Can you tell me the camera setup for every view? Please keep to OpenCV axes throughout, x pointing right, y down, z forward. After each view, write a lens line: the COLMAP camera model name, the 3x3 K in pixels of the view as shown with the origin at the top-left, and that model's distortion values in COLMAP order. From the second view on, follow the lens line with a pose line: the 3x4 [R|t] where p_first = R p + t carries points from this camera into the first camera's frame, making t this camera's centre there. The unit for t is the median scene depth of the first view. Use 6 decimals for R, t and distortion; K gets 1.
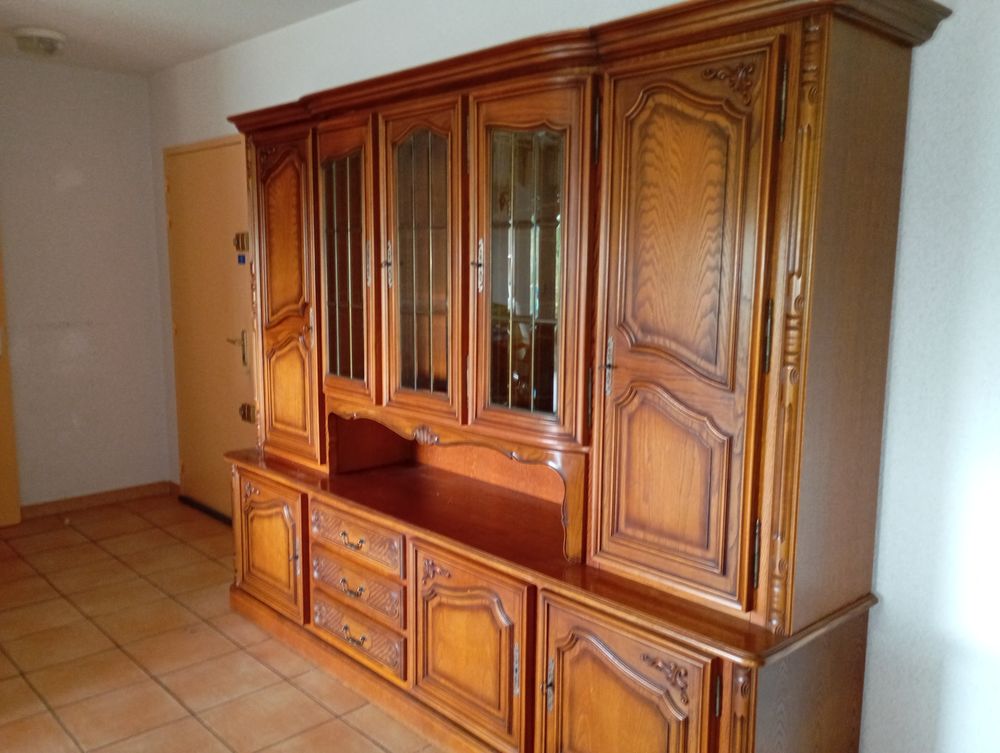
lens RADIAL K [[861.1, 0, 500.0], [0, 861.1, 376.5], [0, 0, 1]] dist [0.048827, -0.001384]
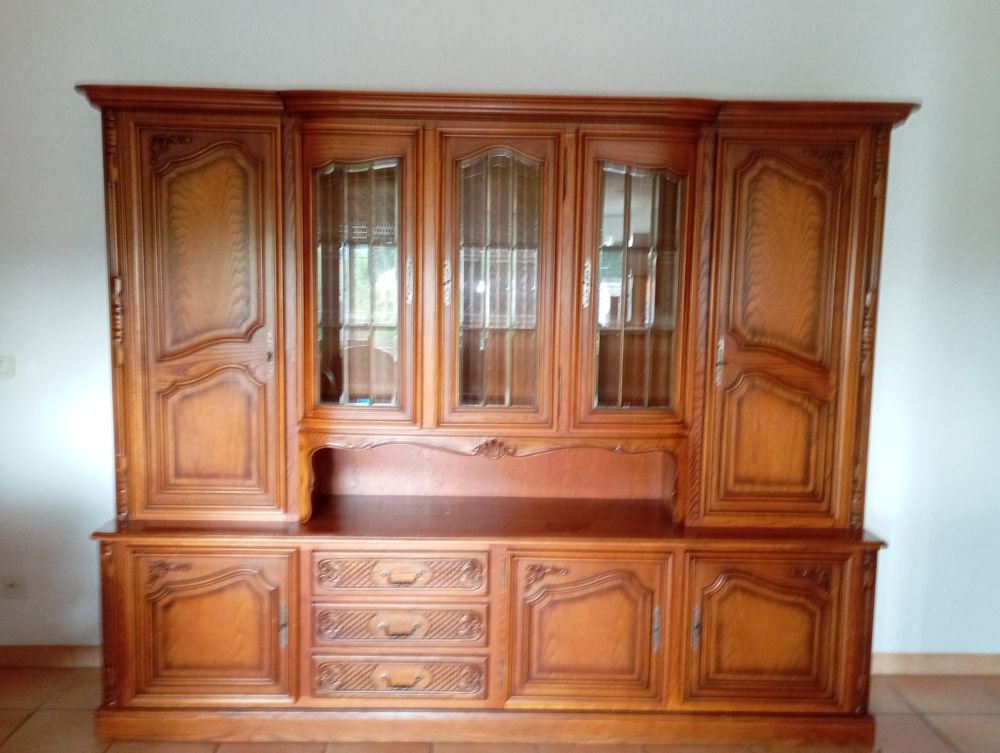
lens RADIAL K [[811.9, 0, 500.0], [0, 811.9, 376.5], [0, 0, 1]] dist [0.098731, -0.112244]
pose [[0.660026, -0.073882, 0.747601, -1.035938], [0.089162, 0.995822, 0.019695, -0.047121], [-0.745933, 0.053659, 0.663856, 0.451232]]
